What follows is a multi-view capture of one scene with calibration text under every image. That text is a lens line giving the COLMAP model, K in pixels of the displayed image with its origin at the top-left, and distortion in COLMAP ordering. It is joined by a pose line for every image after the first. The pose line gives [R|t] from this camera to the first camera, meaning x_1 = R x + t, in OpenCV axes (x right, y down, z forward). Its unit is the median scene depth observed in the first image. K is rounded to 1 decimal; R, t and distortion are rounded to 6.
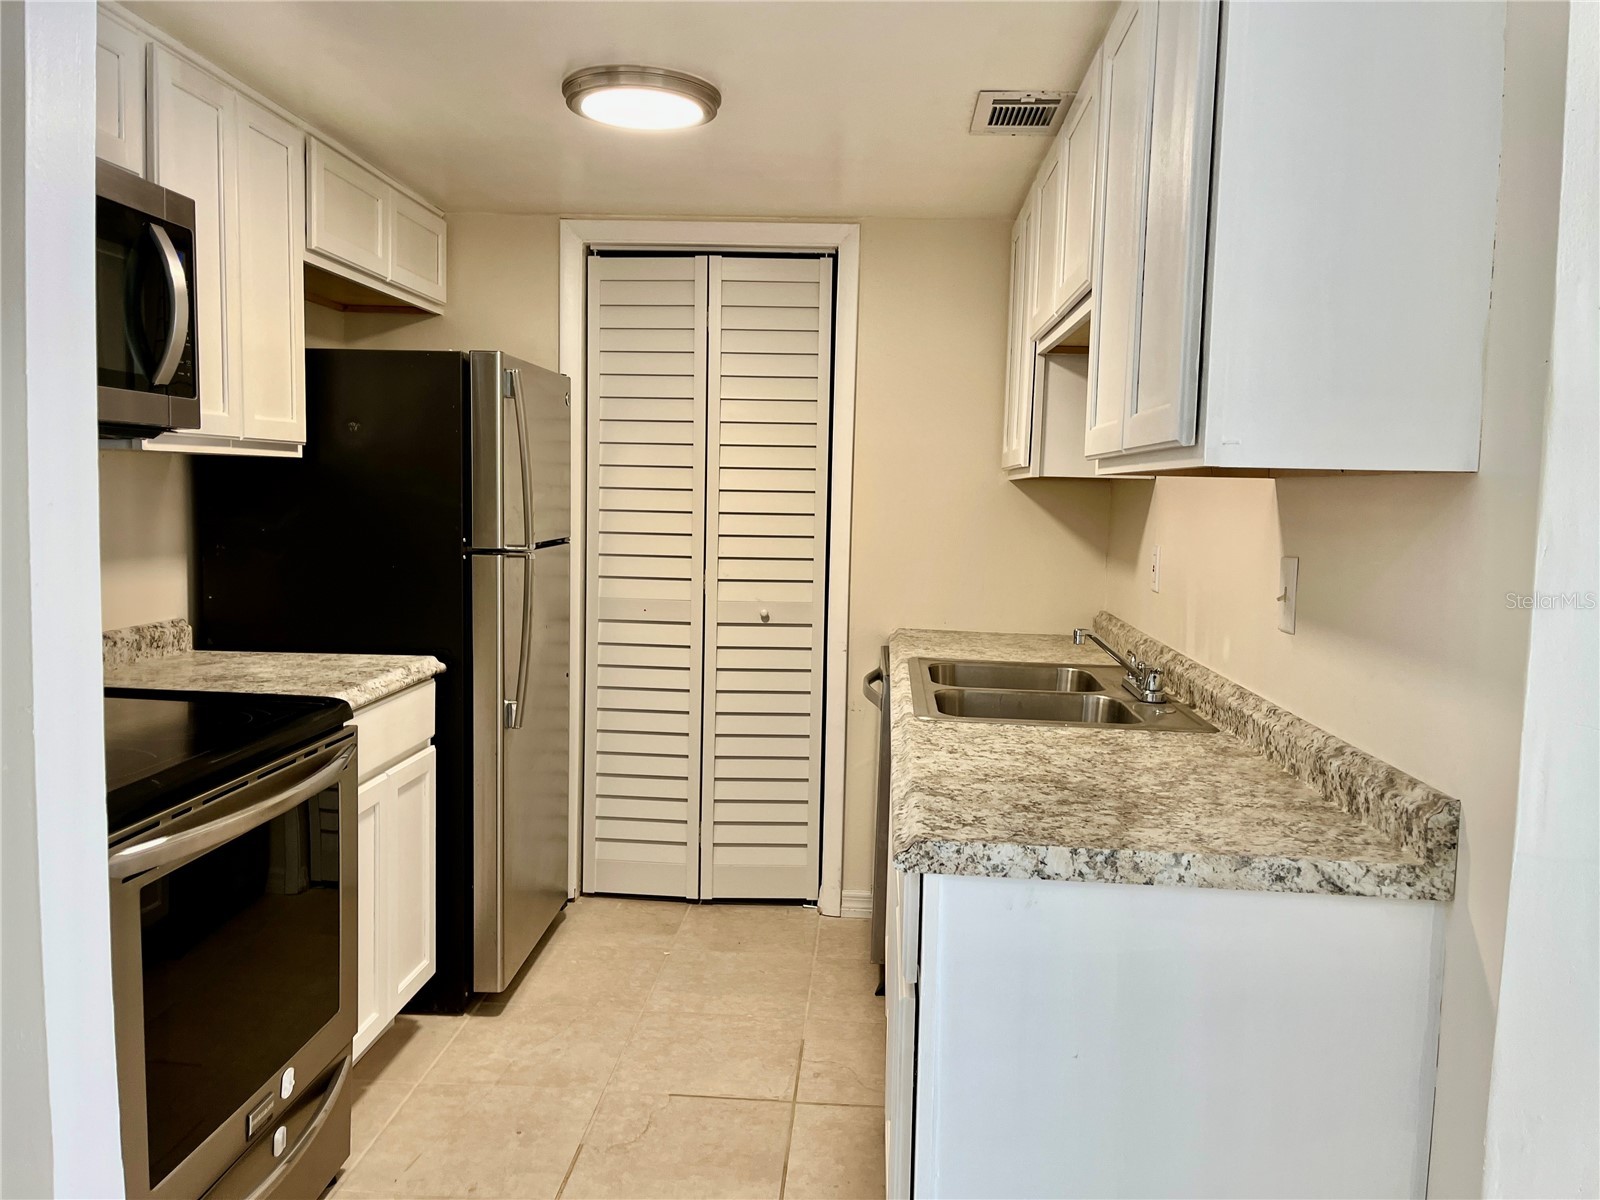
lens RADIAL K [[1222.0, 0, 803.9], [0, 1222.0, 590.7], [0, 0, 1]] dist [0.031659, -0.004306]
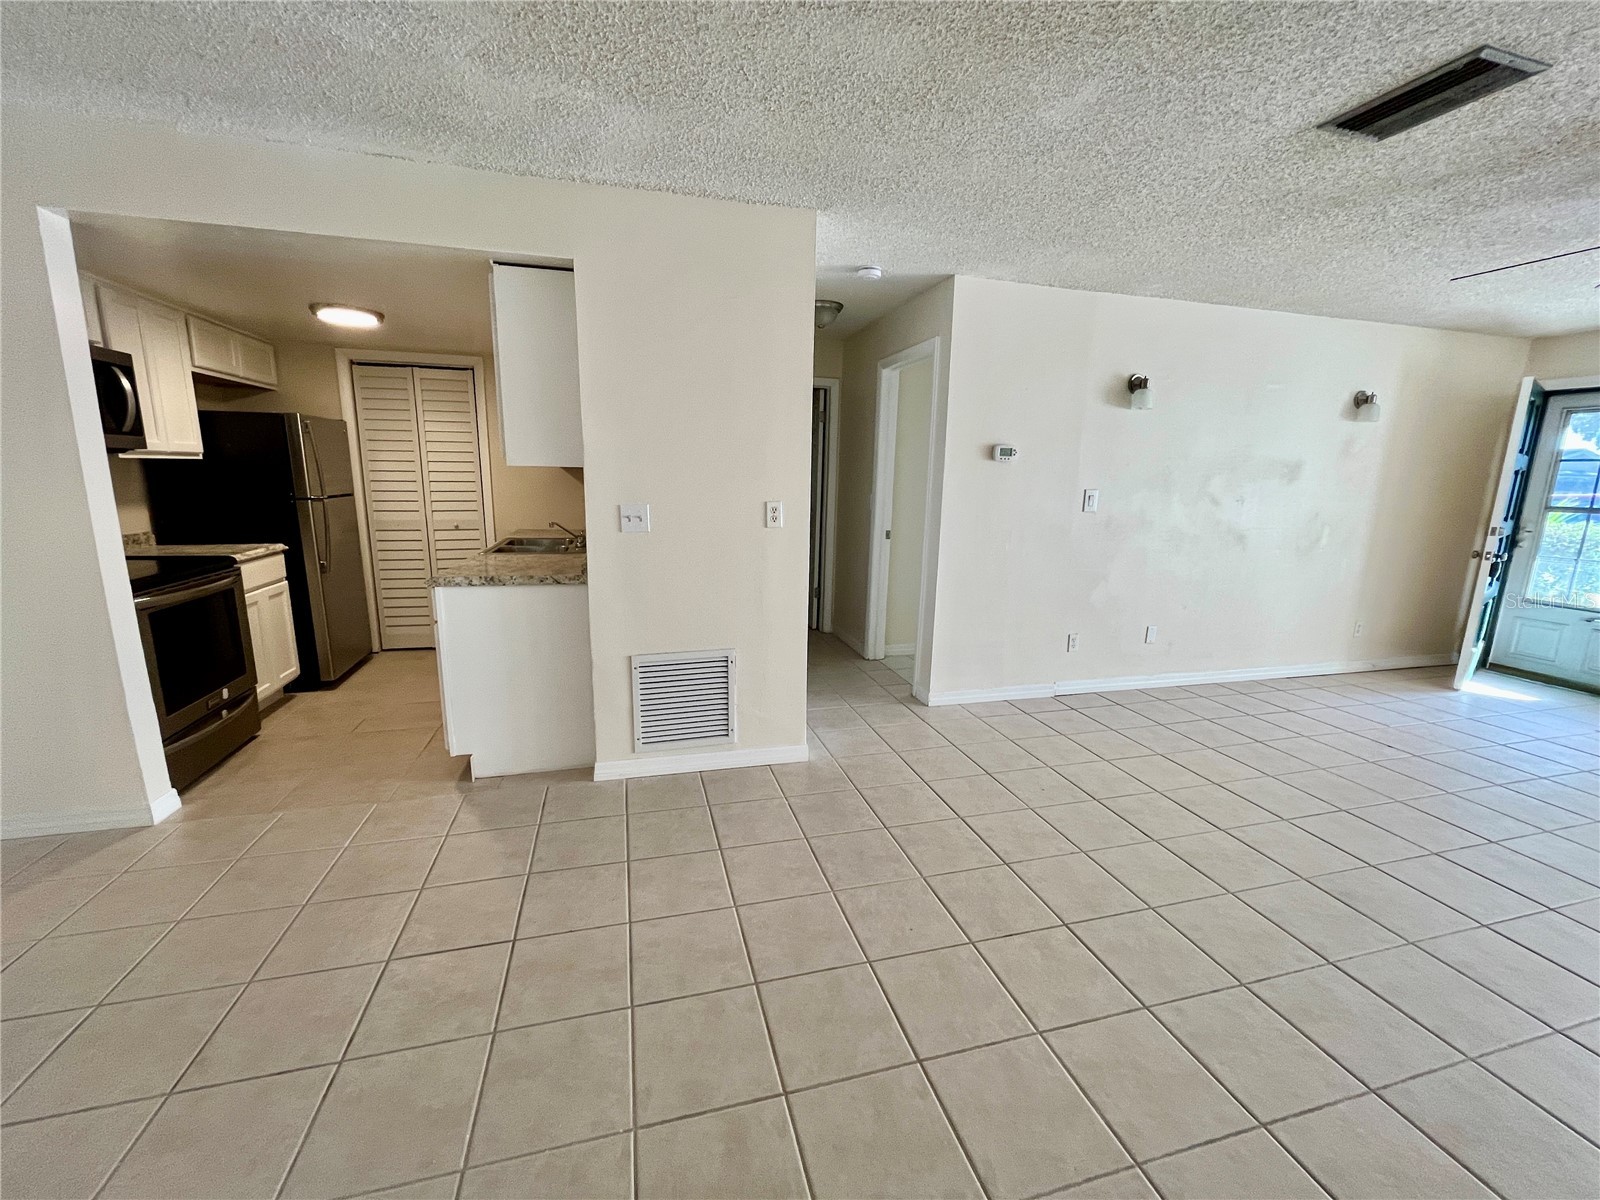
lens RADIAL K [[647.9, 0, 800.0], [0, 647.9, 600.0], [0, 0, 1]] dist [-0.002036, 0.000084]
pose [[0.946066, -0.067565, 0.316850, 0.262646], [0.029836, 0.992026, 0.122452, 0.040550], [-0.322597, -0.106394, 0.940538, -0.558608]]
